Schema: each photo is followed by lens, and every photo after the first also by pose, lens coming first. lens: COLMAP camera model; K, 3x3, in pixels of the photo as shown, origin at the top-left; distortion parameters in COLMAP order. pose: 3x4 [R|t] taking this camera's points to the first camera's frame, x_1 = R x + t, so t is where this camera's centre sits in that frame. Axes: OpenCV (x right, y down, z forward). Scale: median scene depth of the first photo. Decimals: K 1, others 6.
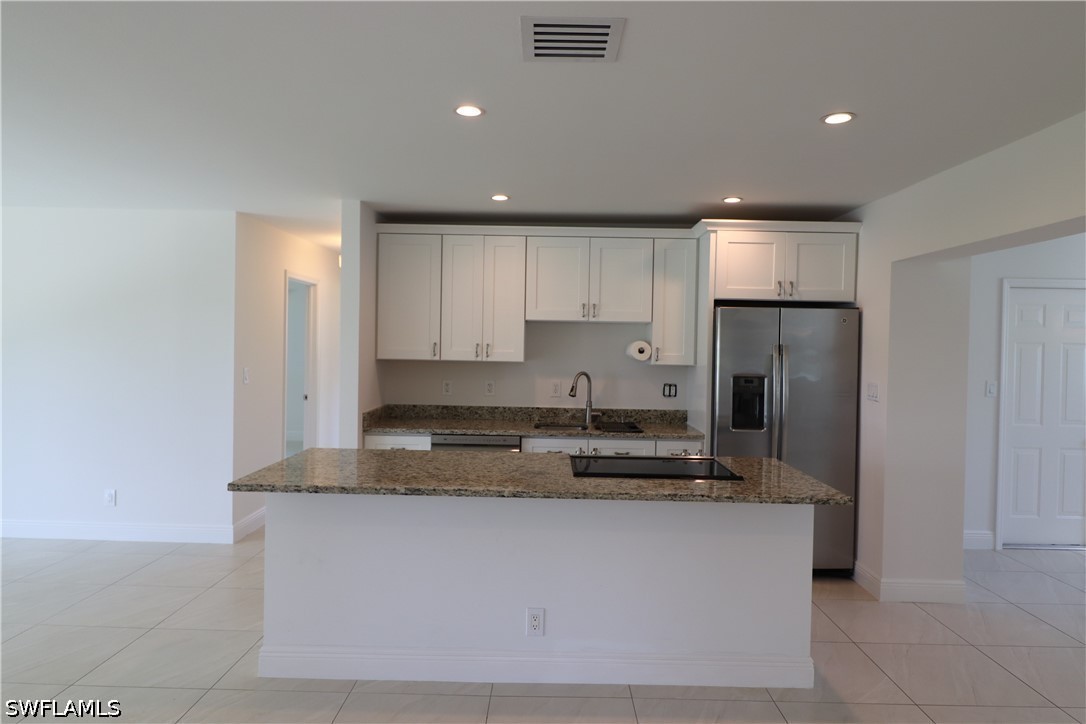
lens RADIAL K [[689.3, 0, 533.7], [0, 689.3, 352.4], [0, 0, 1]] dist [0.003307, -0.010314]
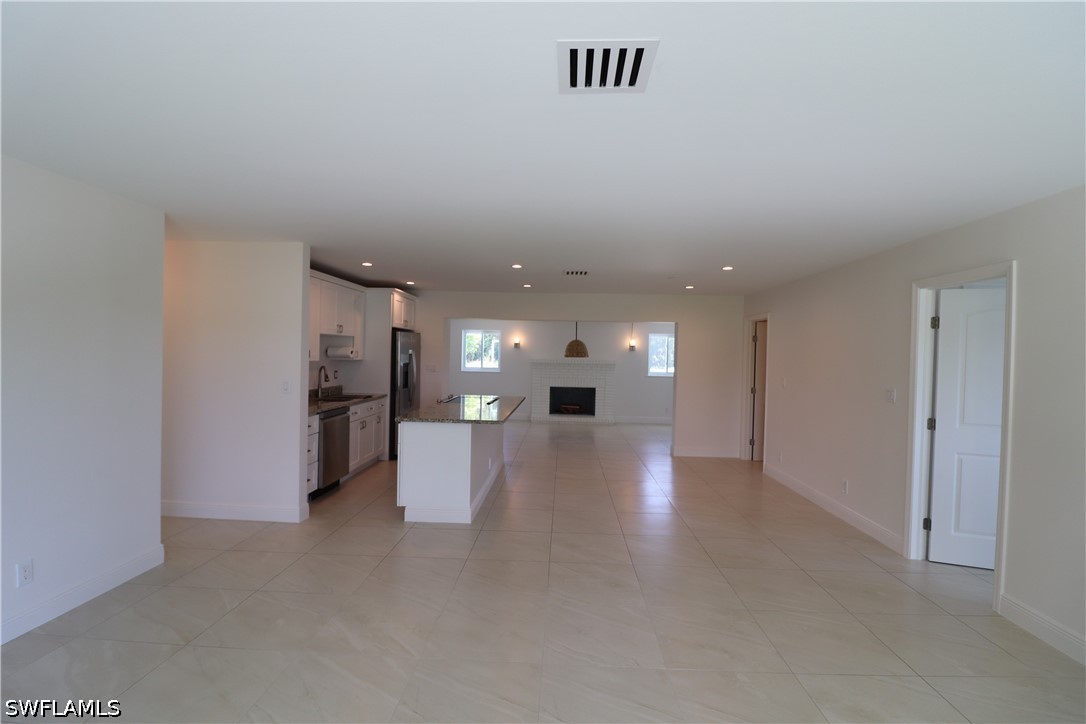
lens RADIAL K [[503.7, 0, 532.9], [0, 503.7, 367.8], [0, 0, 1]] dist [-0.008366, -0.006839]
pose [[0.029917, -0.046625, 0.998464, -1.228237], [-0.009538, 0.998853, 0.046929, -0.030646], [-0.999507, -0.010927, 0.029438, 0.542953]]
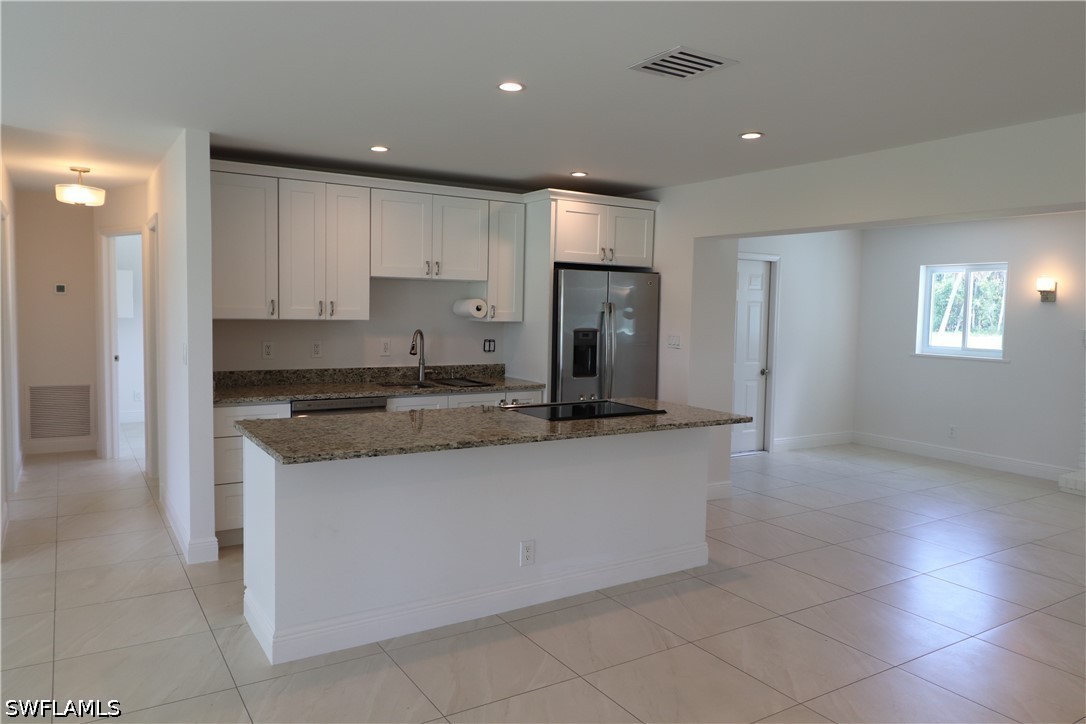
lens RADIAL K [[758.5, 0, 543.7], [0, 758.5, 357.5], [0, 0, 1]] dist [0.000214, 0.000449]
pose [[0.836808, -0.037952, 0.546179, -0.427359], [0.001380, 0.997738, 0.067215, -0.005683], [-0.547494, -0.055492, 0.834967, -0.016851]]
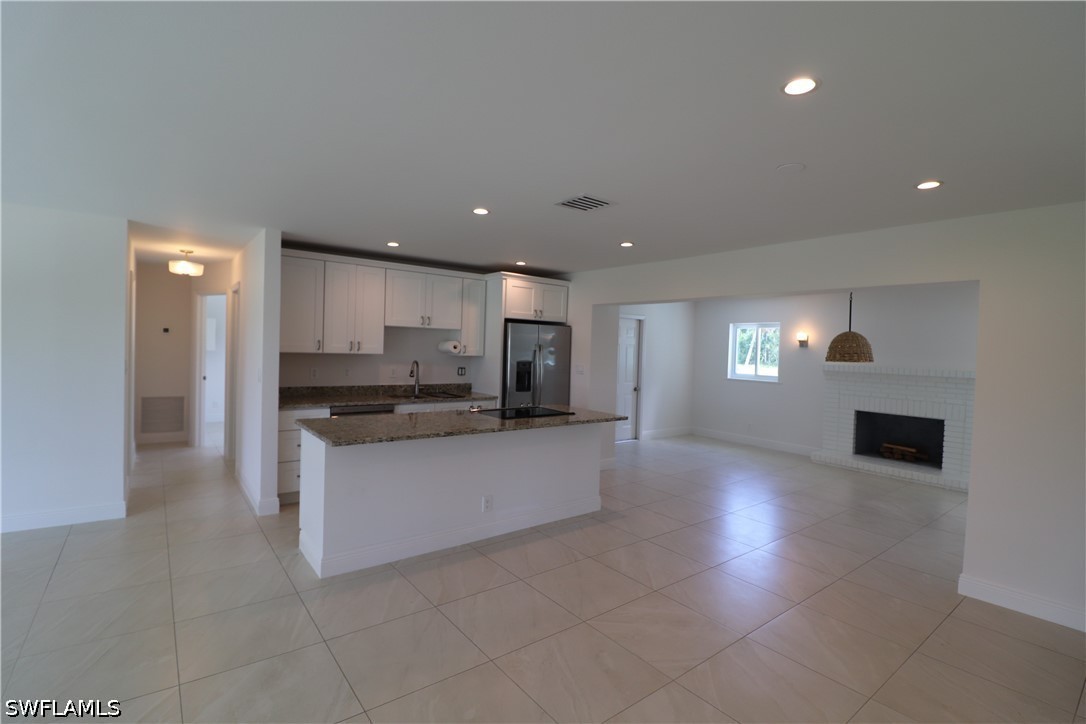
lens RADIAL K [[503.7, 0, 543.2], [0, 503.7, 358.2], [0, 0, 1]] dist [-0.008366, -0.006839]
pose [[0.779635, -0.006954, 0.626195, -0.460597], [-0.010472, 0.999654, 0.024139, -0.007869], [-0.626147, -0.025377, 0.779292, -0.052011]]
